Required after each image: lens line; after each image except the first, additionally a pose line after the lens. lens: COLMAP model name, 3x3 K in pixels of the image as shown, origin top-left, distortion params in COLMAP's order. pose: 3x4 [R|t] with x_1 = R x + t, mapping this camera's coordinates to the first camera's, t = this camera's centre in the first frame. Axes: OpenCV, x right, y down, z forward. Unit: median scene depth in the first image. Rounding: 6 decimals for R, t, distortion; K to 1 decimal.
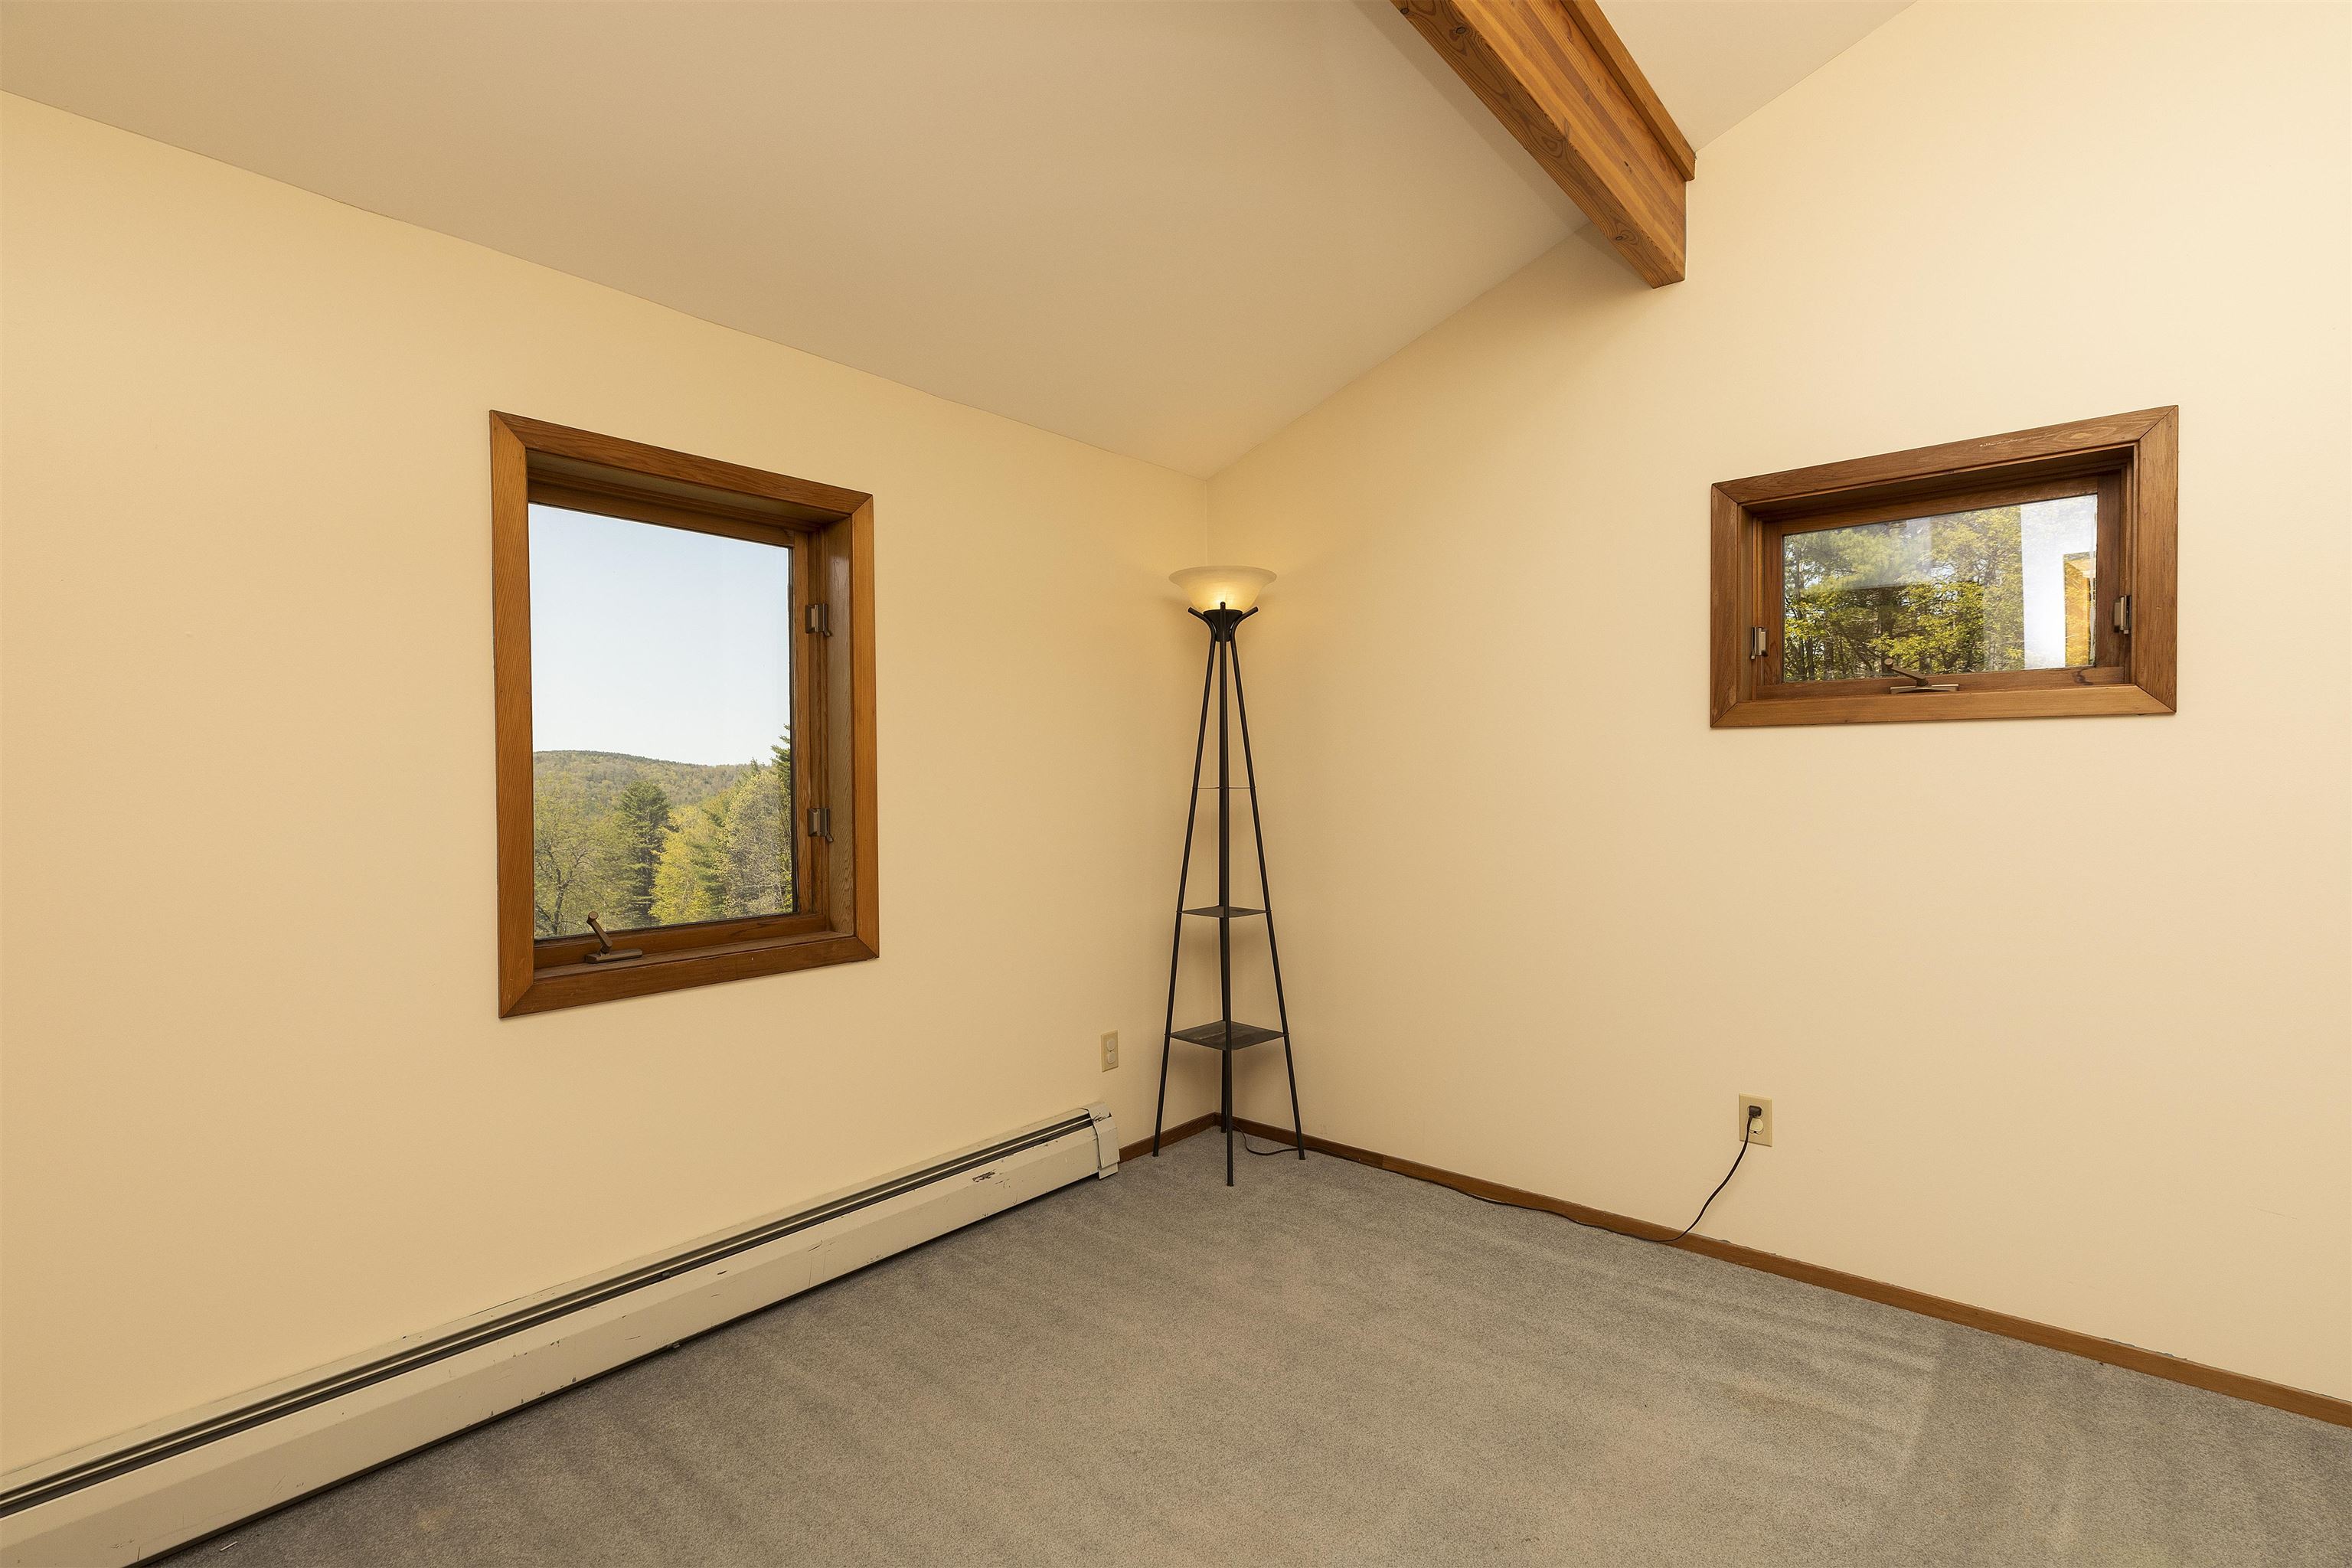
lens RADIAL K [[1048.6, 0, 1181.8], [0, 1048.6, 782.1], [0, 0, 1]] dist [0.002715, 0.000518]
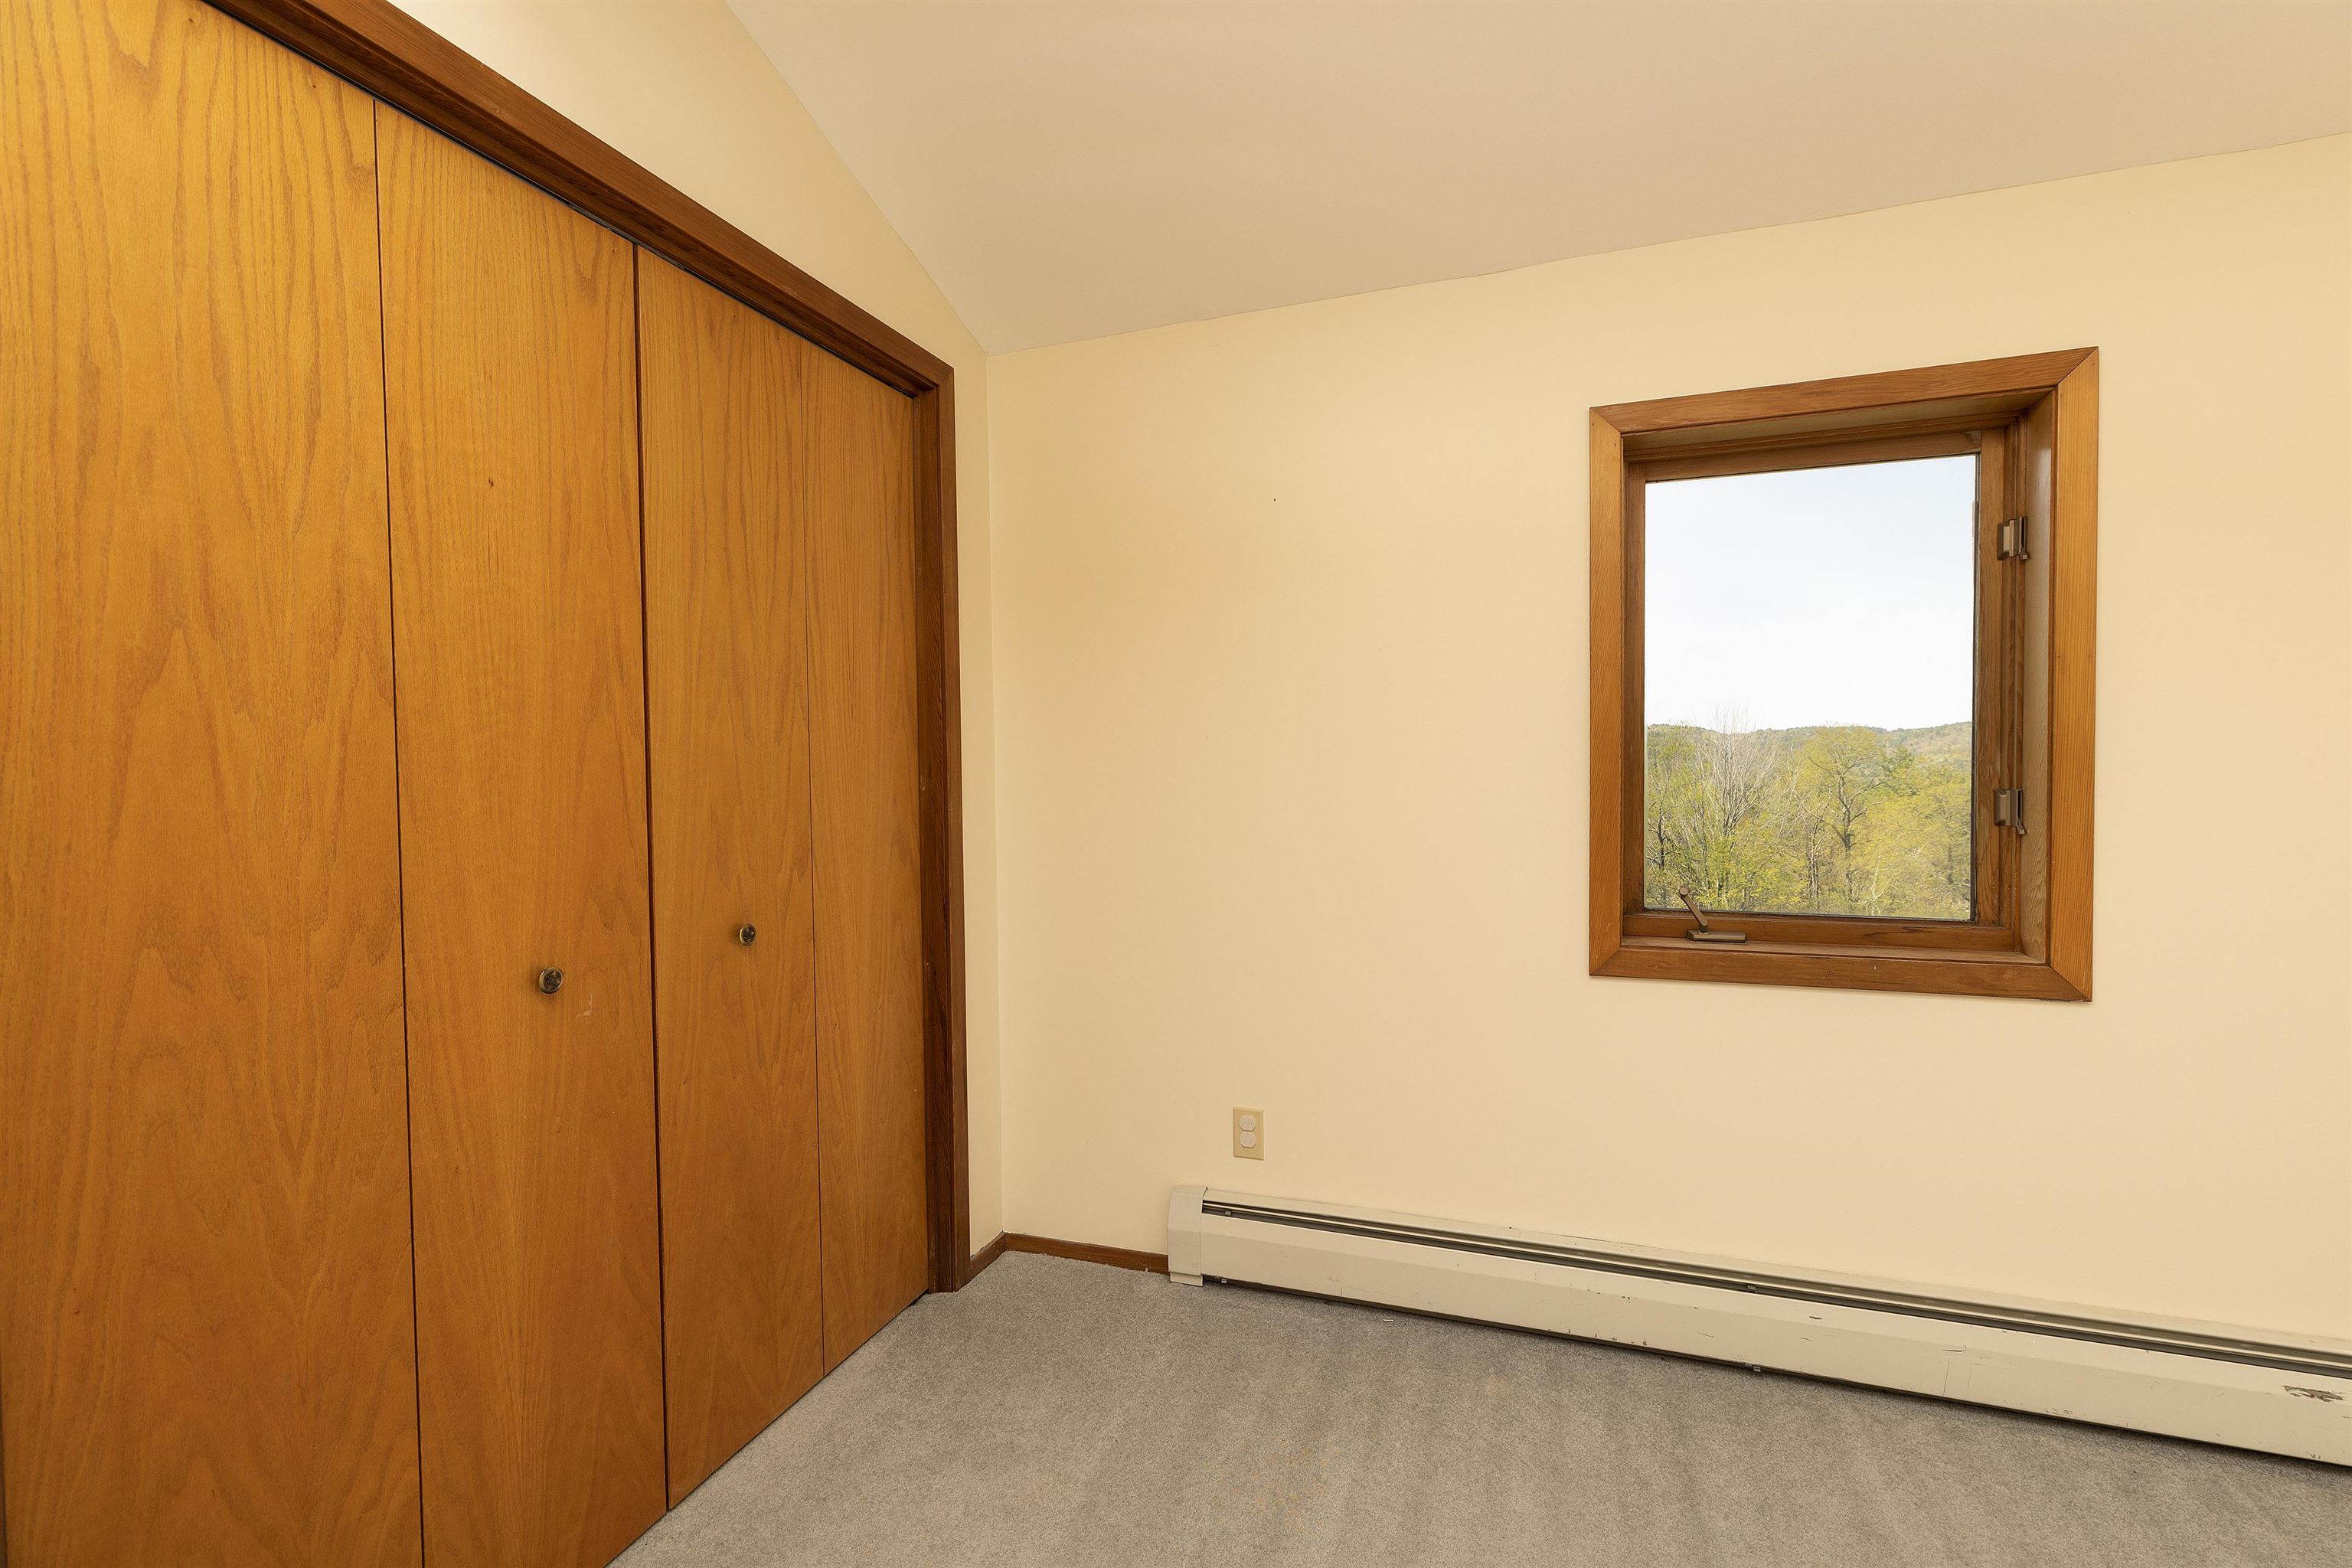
lens RADIAL K [[1048.6, 0, 1181.8], [0, 1048.6, 782.1], [0, 0, 1]] dist [0.002715, 0.000518]
pose [[0.362656, 0.025755, -0.931567, 0.150835], [0.002246, 0.999591, 0.028510, -0.003580], [0.931920, -0.012432, 0.362450, 0.172052]]
